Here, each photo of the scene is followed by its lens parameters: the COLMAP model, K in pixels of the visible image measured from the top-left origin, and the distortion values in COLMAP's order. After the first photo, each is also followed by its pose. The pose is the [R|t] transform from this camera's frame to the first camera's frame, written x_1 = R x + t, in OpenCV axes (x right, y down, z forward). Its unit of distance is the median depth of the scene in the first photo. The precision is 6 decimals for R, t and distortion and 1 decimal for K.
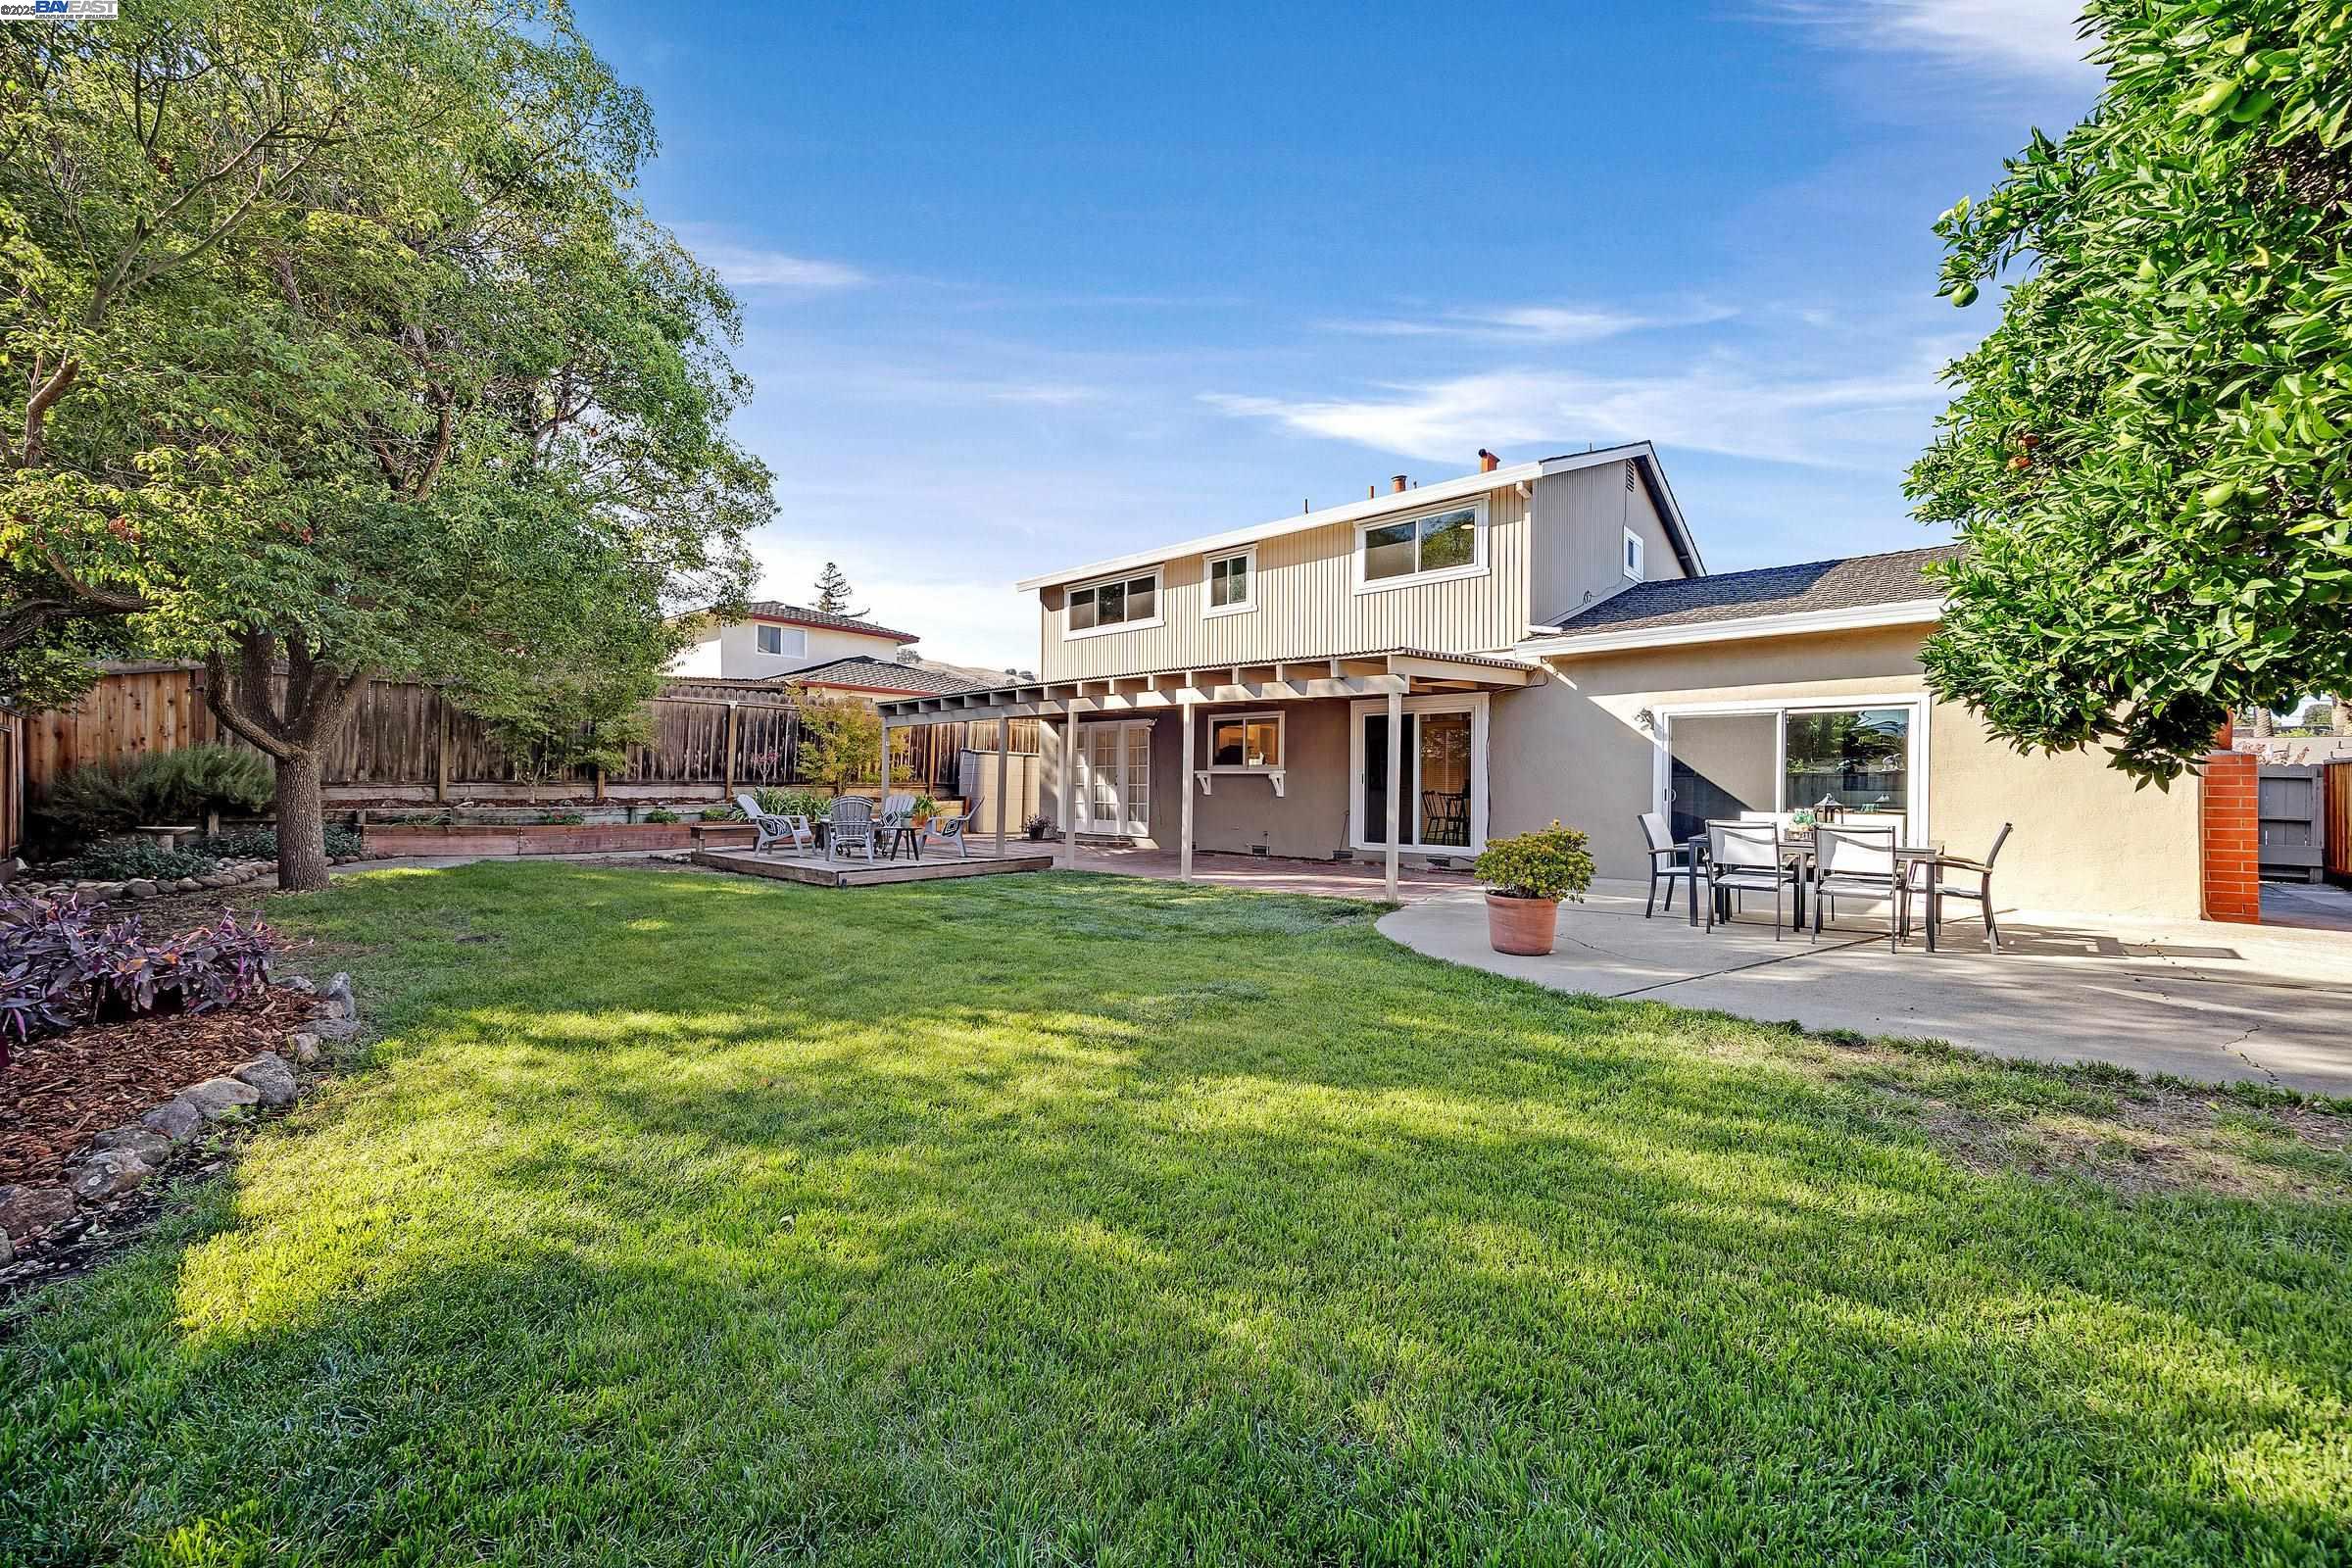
lens RADIAL K [[907.9, 0, 1183.7], [0, 907.9, 785.8], [0, 0, 1]] dist [0.000195, 0.000247]
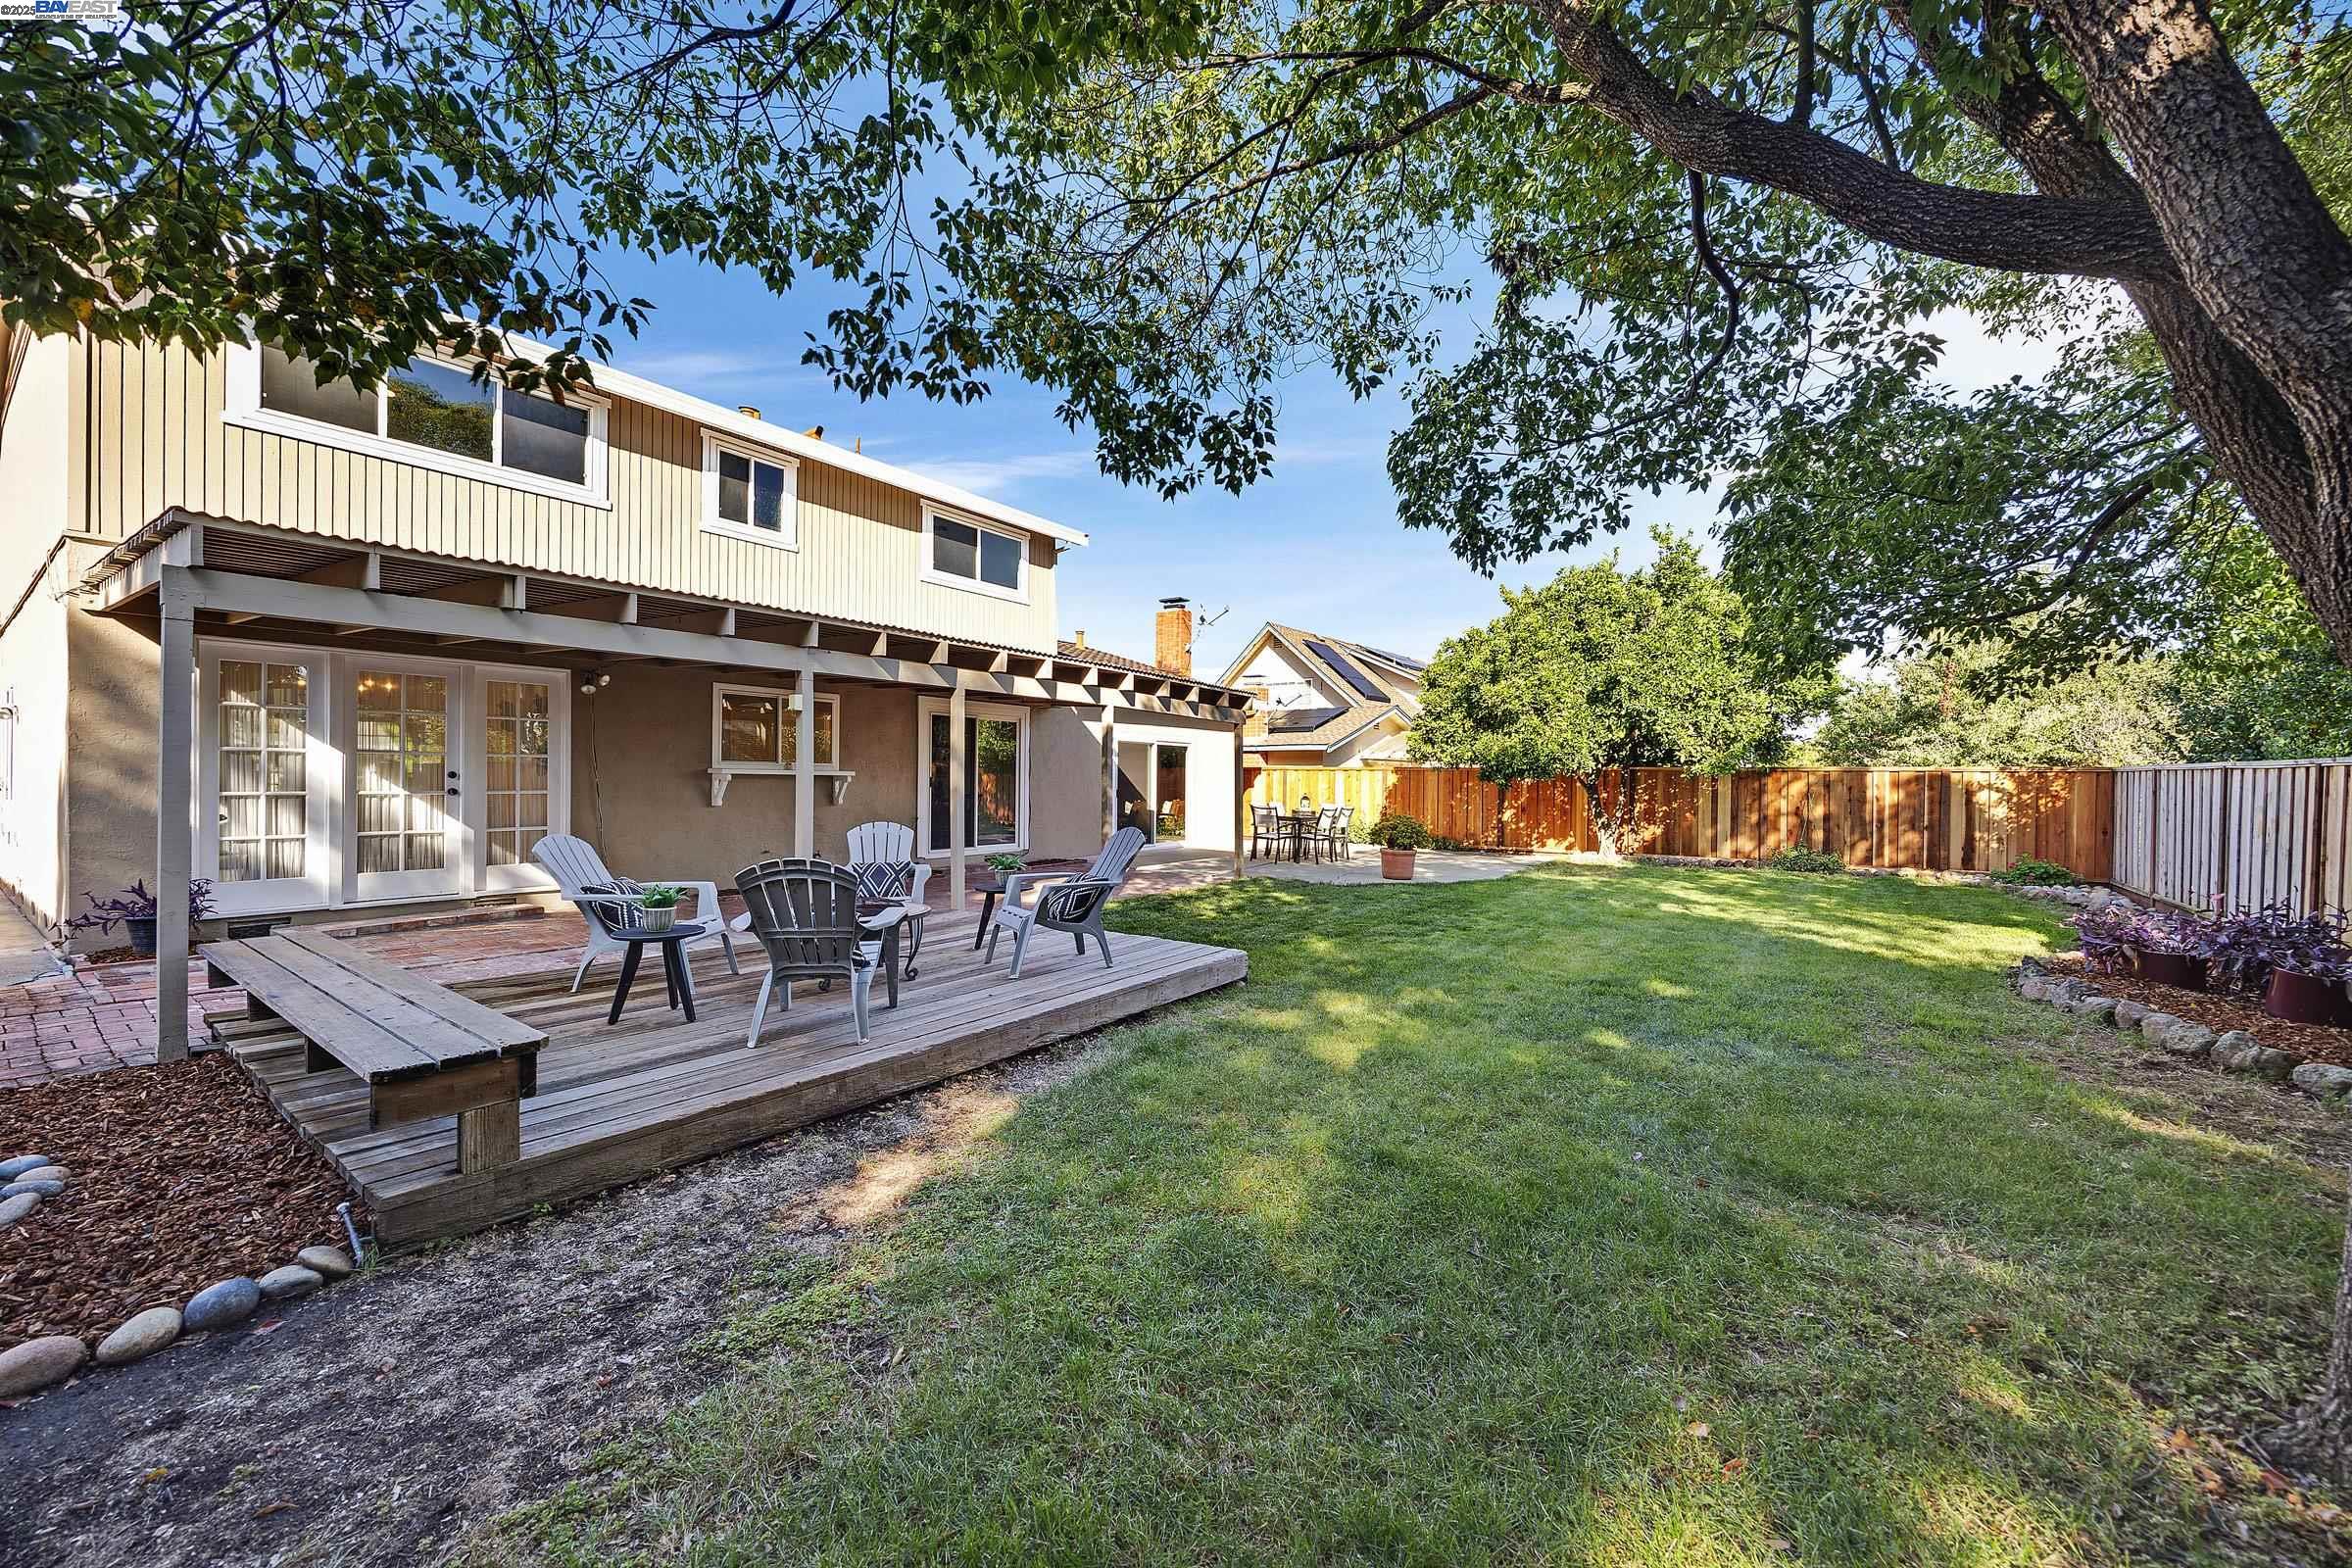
lens RADIAL K [[906.5, 0, 1173.3], [0, 906.5, 790.3], [0, 0, 1]] dist [-0.000829, -0.000014]
pose [[-0.112522, -0.018758, 0.993472, -0.682384], [-0.009346, 0.999798, 0.017818, -0.016704], [-0.993605, -0.007280, -0.112675, 0.779319]]
